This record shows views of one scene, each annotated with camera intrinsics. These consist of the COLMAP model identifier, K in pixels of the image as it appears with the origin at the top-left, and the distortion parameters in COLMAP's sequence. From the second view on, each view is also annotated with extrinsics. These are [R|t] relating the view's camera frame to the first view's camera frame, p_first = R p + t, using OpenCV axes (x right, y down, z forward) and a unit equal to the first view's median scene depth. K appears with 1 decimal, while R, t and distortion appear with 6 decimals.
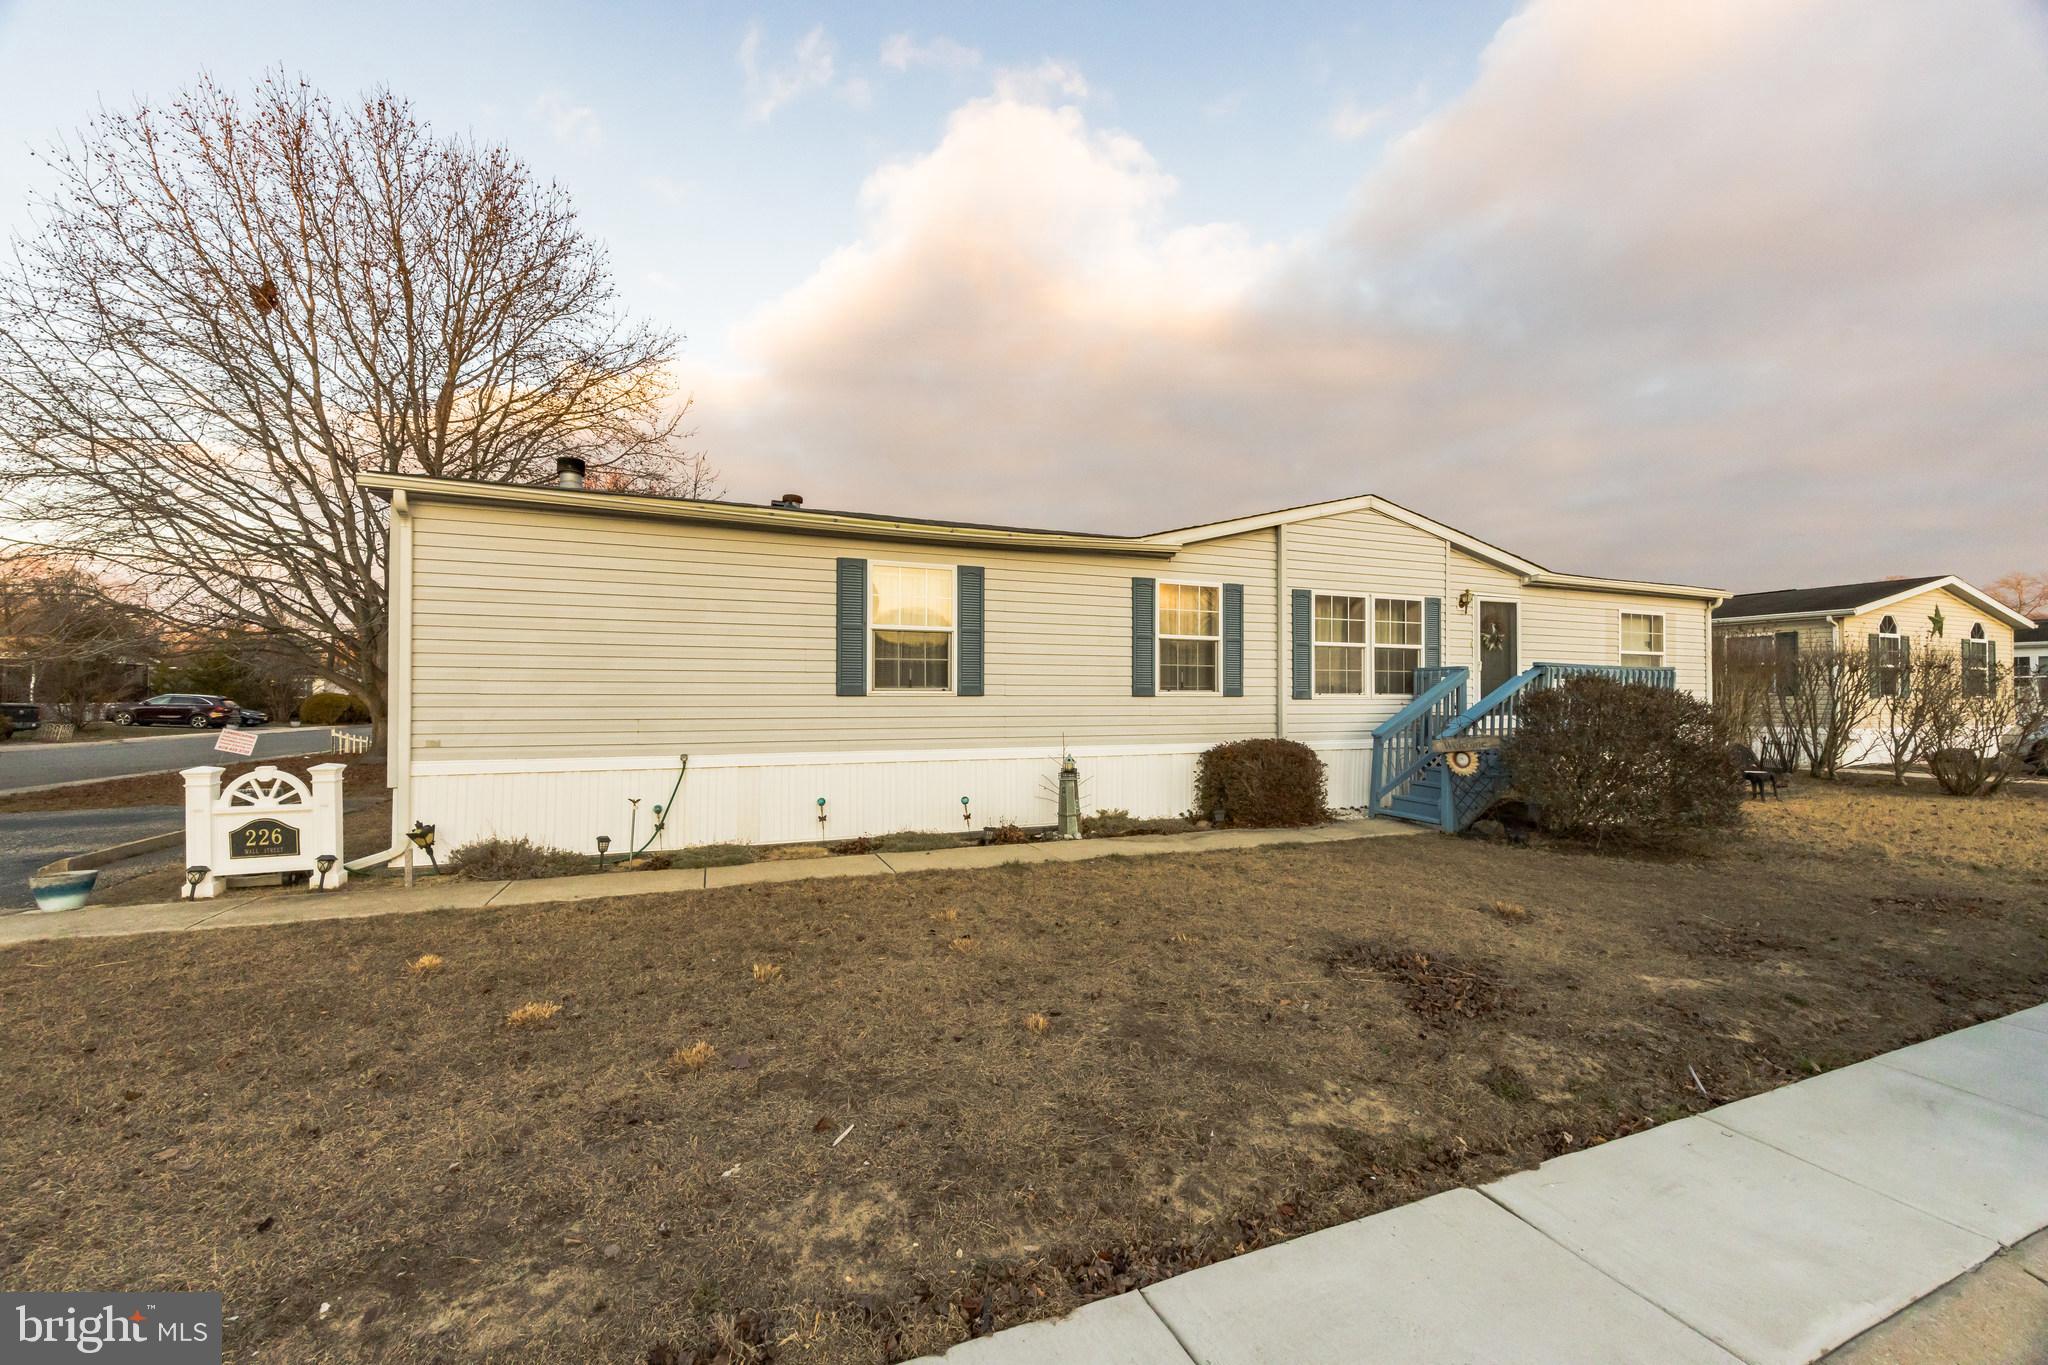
lens RADIAL K [[827.9, 0, 1024.0], [0, 827.9, 682.5], [0, 0, 1]] dist [-0.000690, 0.000044]
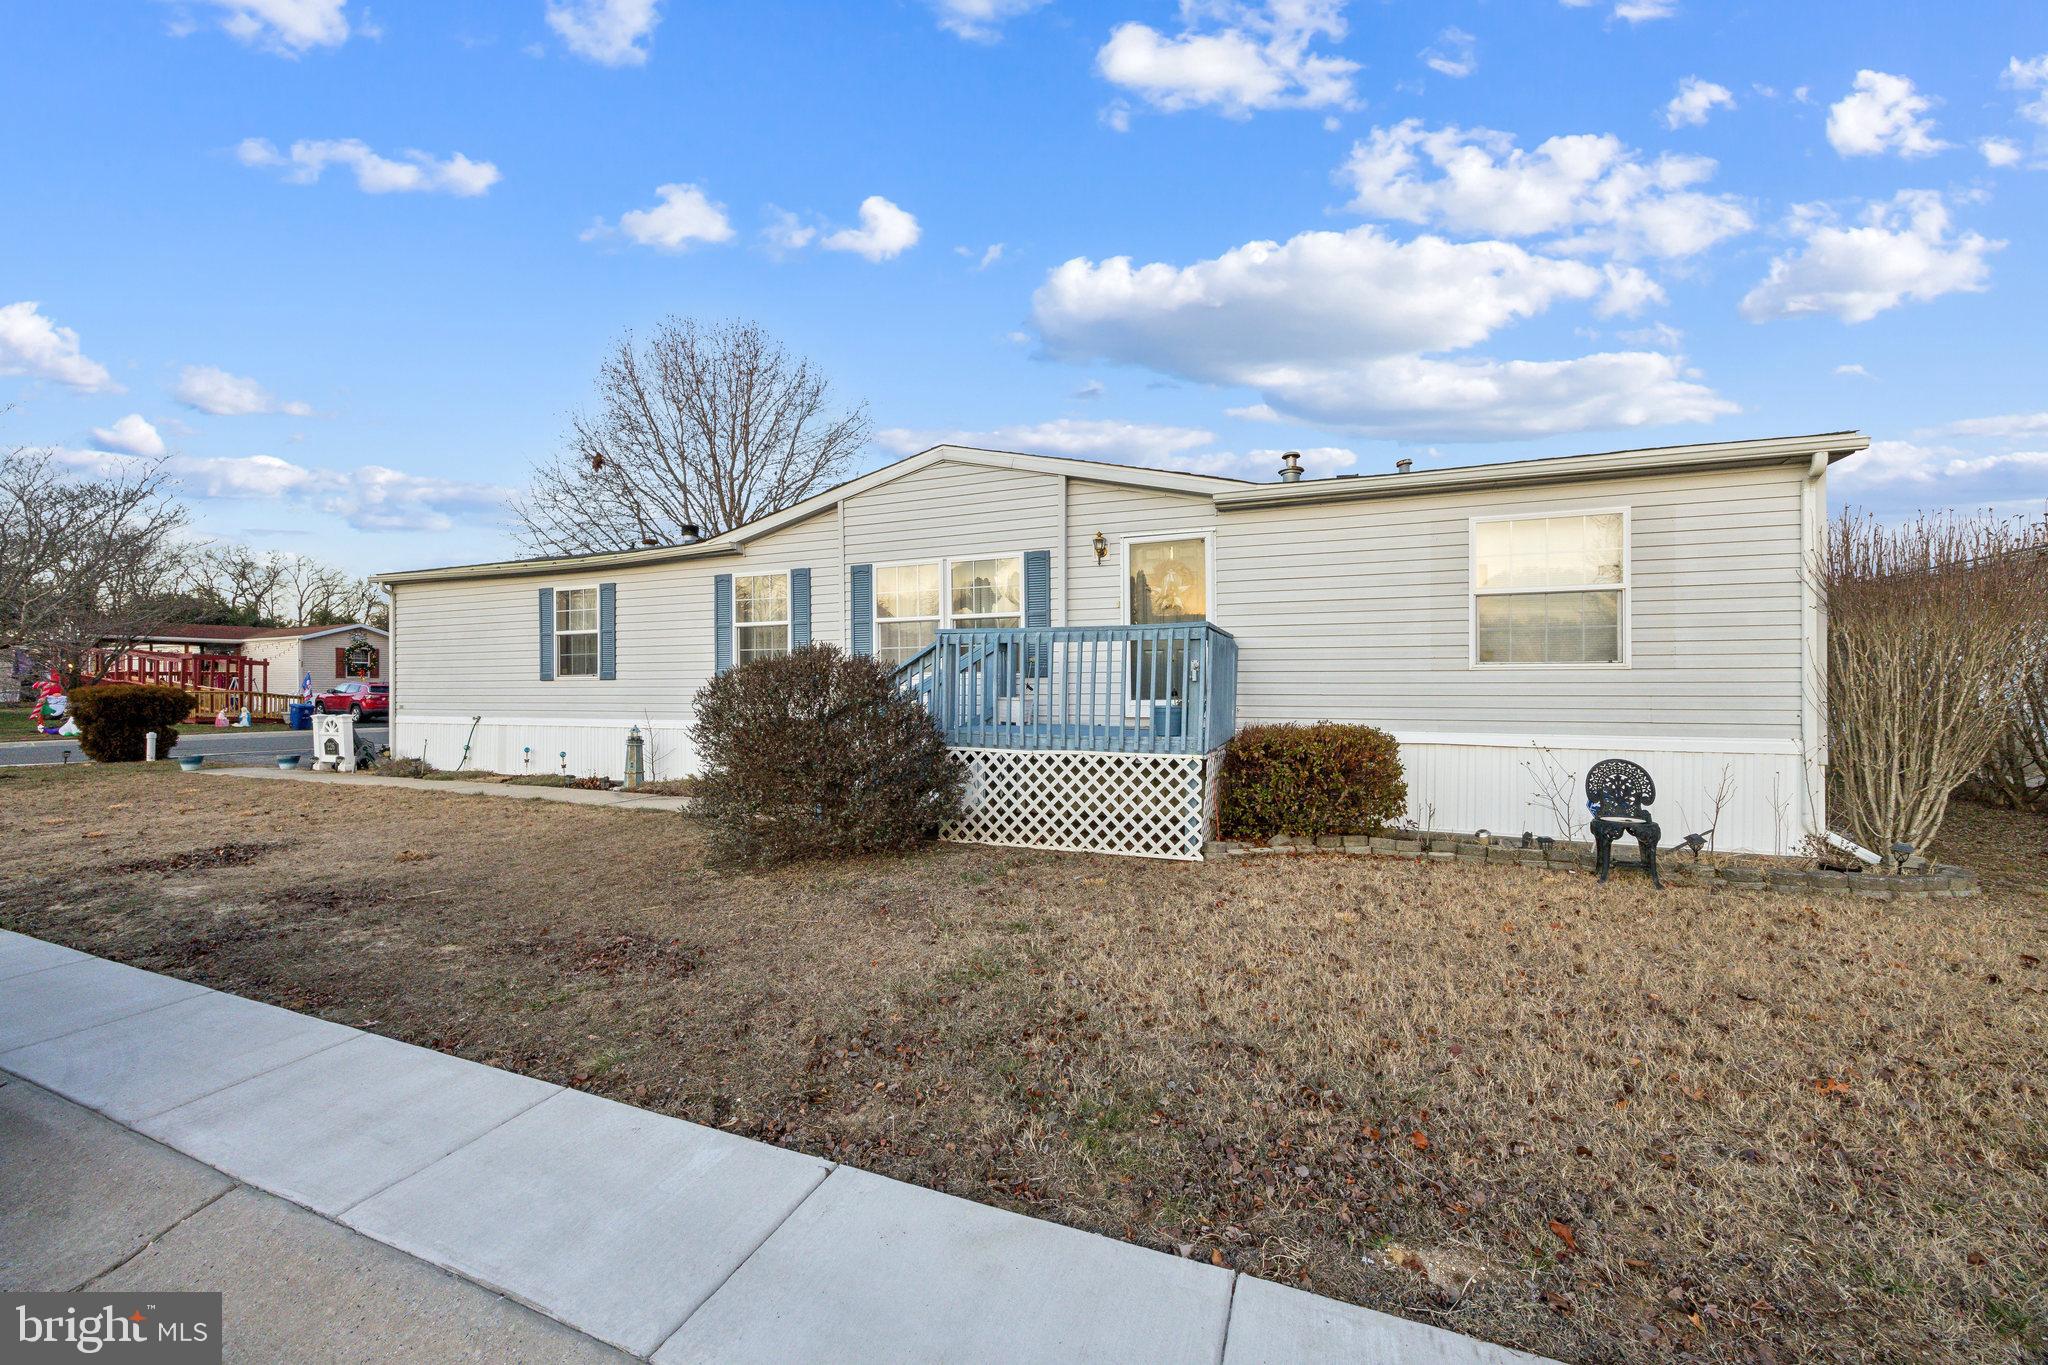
lens RADIAL K [[802.5, 0, 1019.2], [0, 802.5, 711.5], [0, 0, 1]] dist [-0.000067, 0.000019]
pose [[0.700177, 0.022622, -0.713611, 1.372452], [0.023336, 0.998239, 0.054541, 0.012098], [0.713588, -0.054842, 0.698416, 0.572599]]
